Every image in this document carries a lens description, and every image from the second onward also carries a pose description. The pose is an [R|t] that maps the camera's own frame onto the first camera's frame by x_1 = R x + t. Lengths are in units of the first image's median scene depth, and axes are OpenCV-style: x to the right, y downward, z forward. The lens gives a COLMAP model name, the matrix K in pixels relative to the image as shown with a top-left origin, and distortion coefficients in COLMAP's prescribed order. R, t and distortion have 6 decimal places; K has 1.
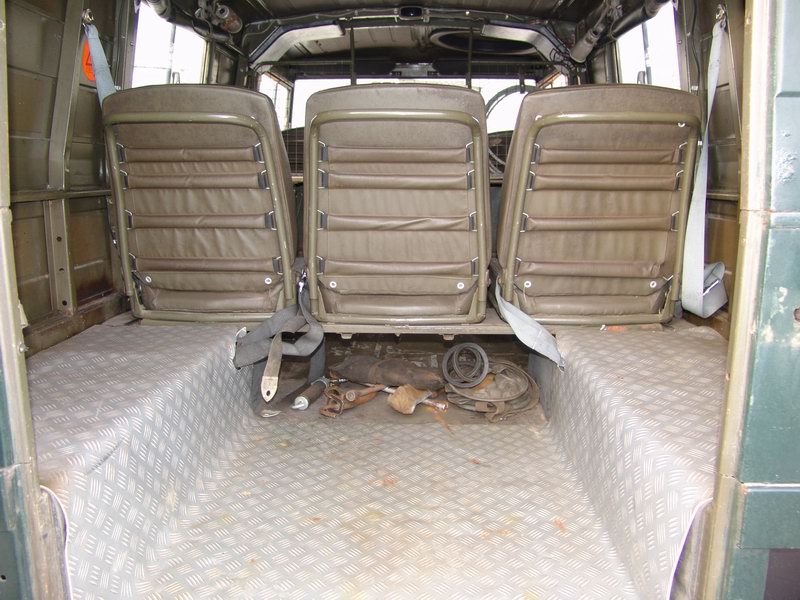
lens RADIAL K [[680.6, 0, 400.2], [0, 680.6, 300.5], [0, 0, 1]] dist [-0.156393, 0.134625]
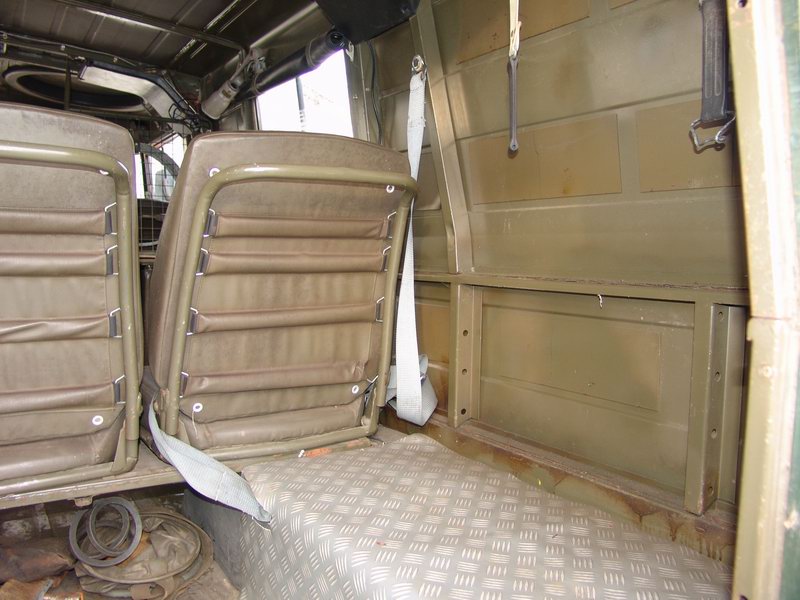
lens RADIAL K [[680.6, 0, 406.7], [0, 680.6, 304.5], [0, 0, 1]] dist [-0.156393, 0.134625]
pose [[0.819826, -0.030963, 0.571775, -0.029276], [0.091778, 0.992733, -0.077834, -0.059221], [-0.565210, 0.116287, 0.816710, 0.313665]]
